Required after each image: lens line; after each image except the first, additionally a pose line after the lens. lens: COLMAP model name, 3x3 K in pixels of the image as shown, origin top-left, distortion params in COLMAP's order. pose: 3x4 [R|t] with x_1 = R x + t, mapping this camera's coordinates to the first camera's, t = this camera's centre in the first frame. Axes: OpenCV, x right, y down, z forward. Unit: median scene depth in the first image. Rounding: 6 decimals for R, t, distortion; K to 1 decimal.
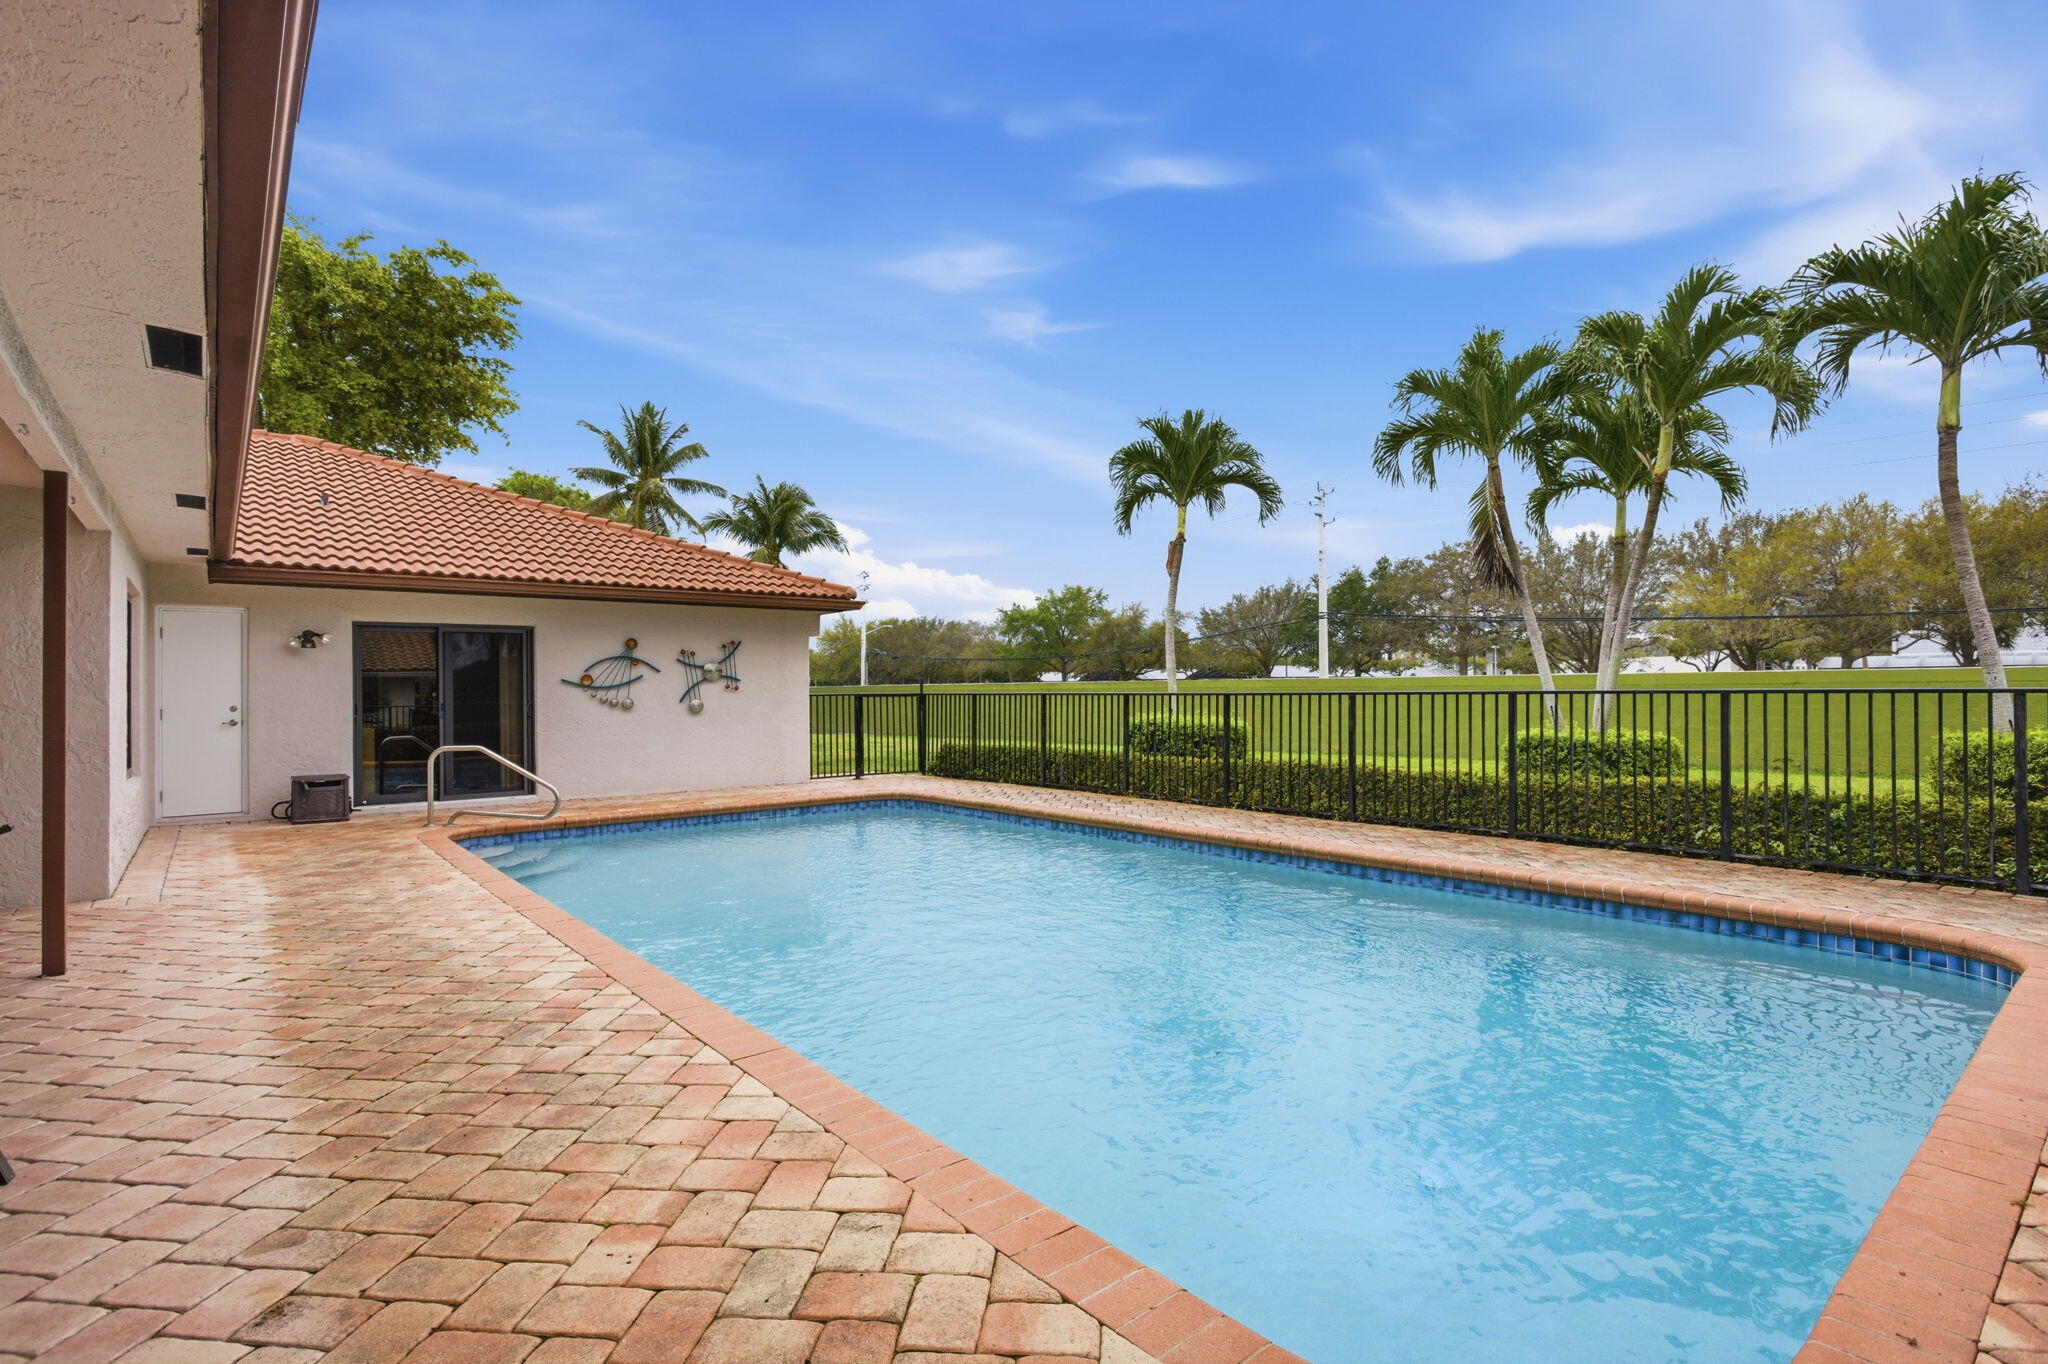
lens RADIAL K [[970.9, 0, 1024.0], [0, 970.9, 682.0], [0, 0, 1]] dist [-0.000677, -0.006565]
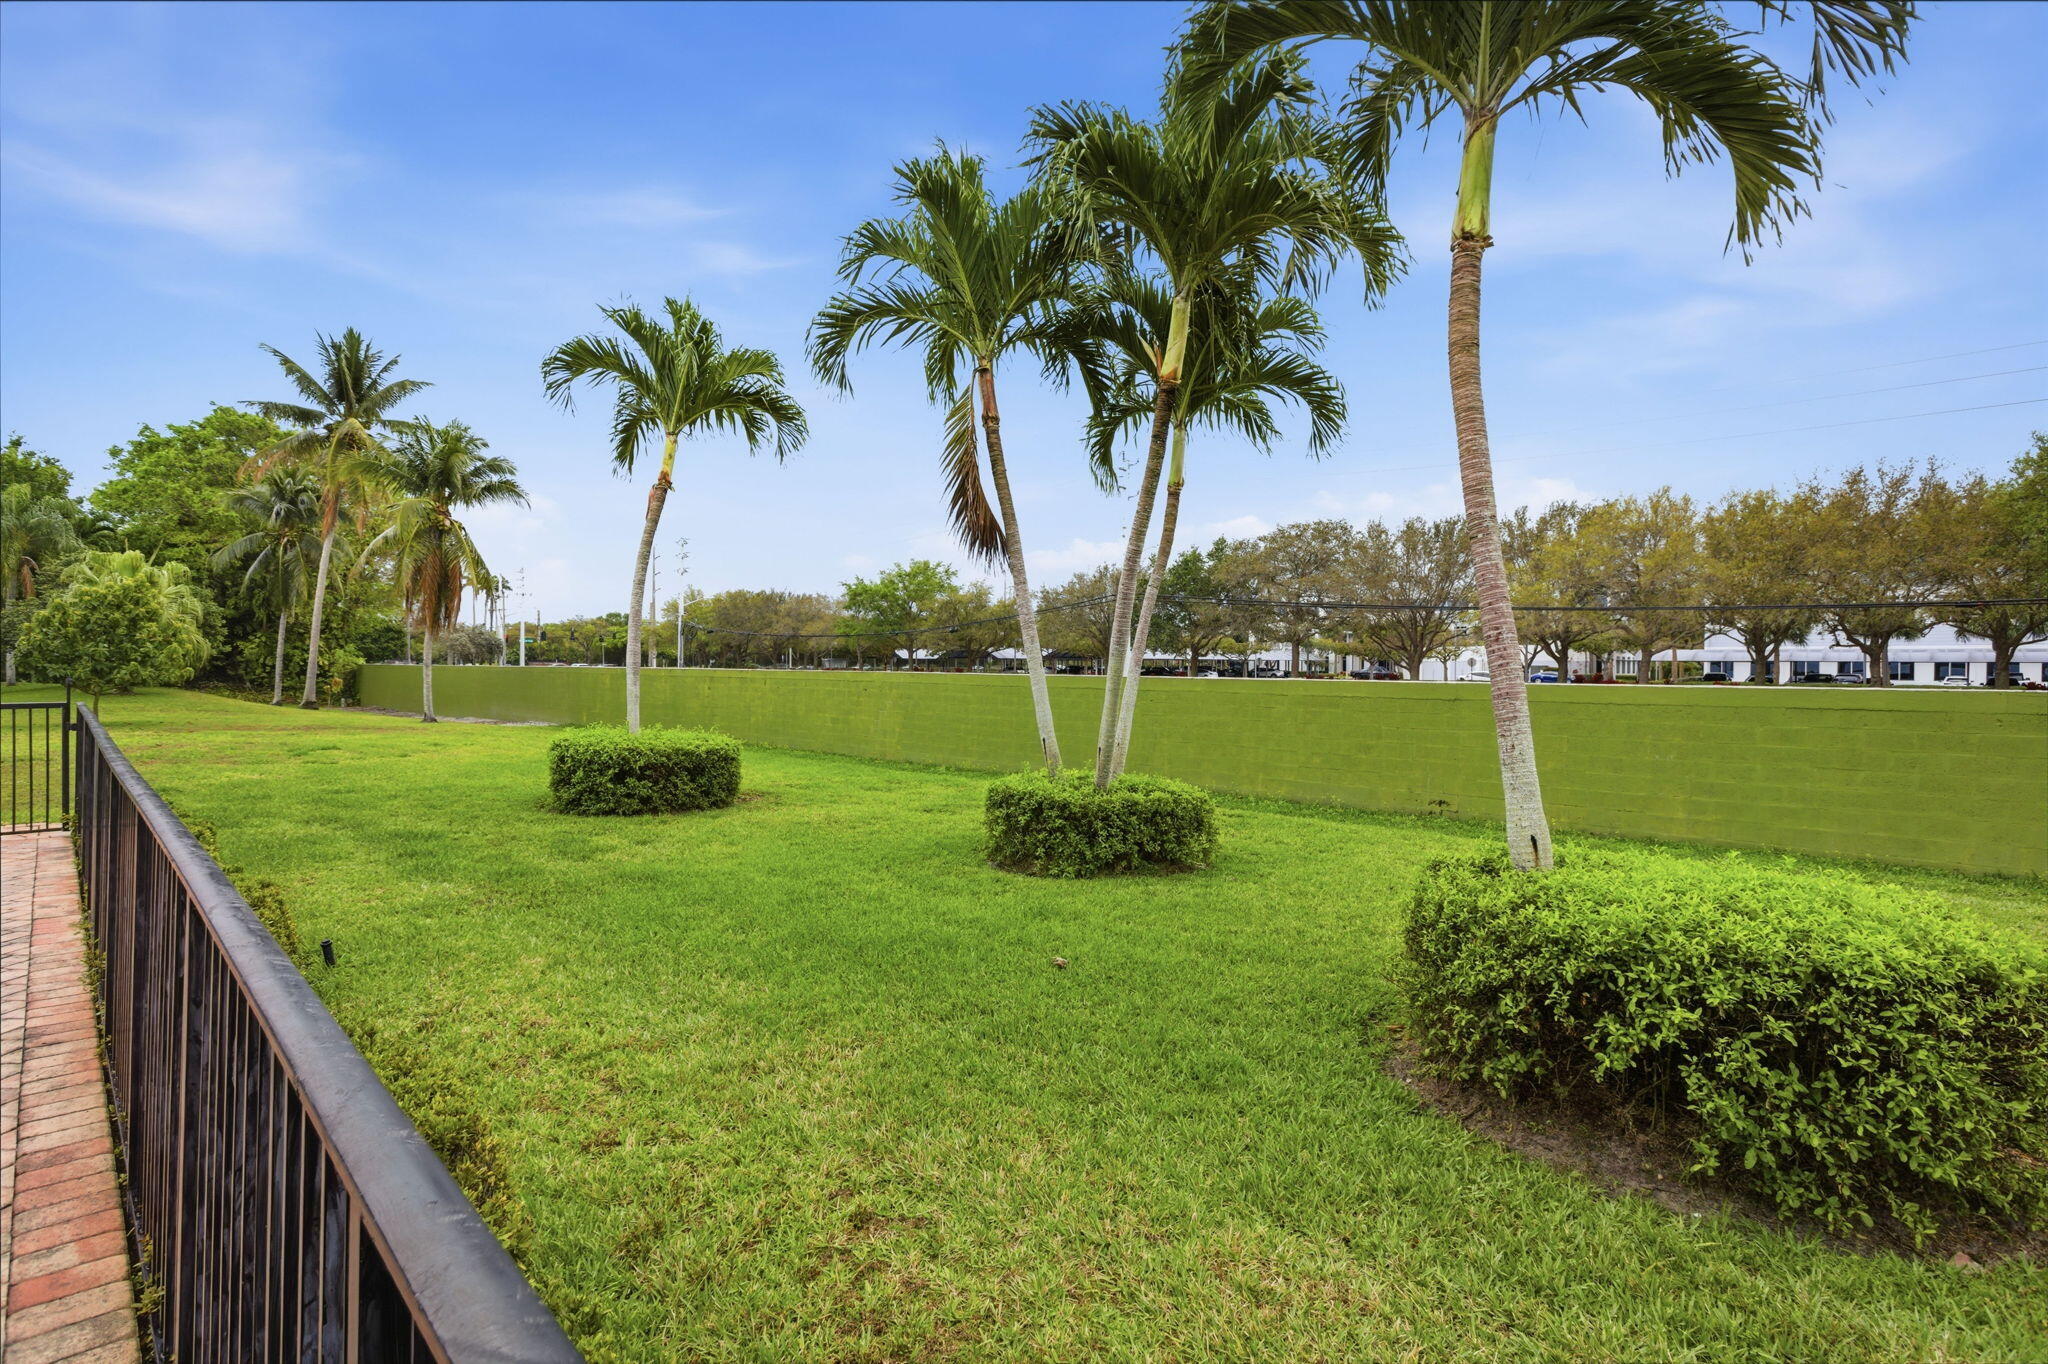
lens RADIAL K [[980.3, 0, 1019.4], [0, 980.3, 658.2], [0, 0, 1]] dist [-0.003566, -0.000847]
pose [[0.993609, 0.015650, 0.111789, 0.102584], [-0.015568, 0.999878, -0.001605, -0.006279], [-0.111800, -0.000146, 0.993731, 0.079212]]
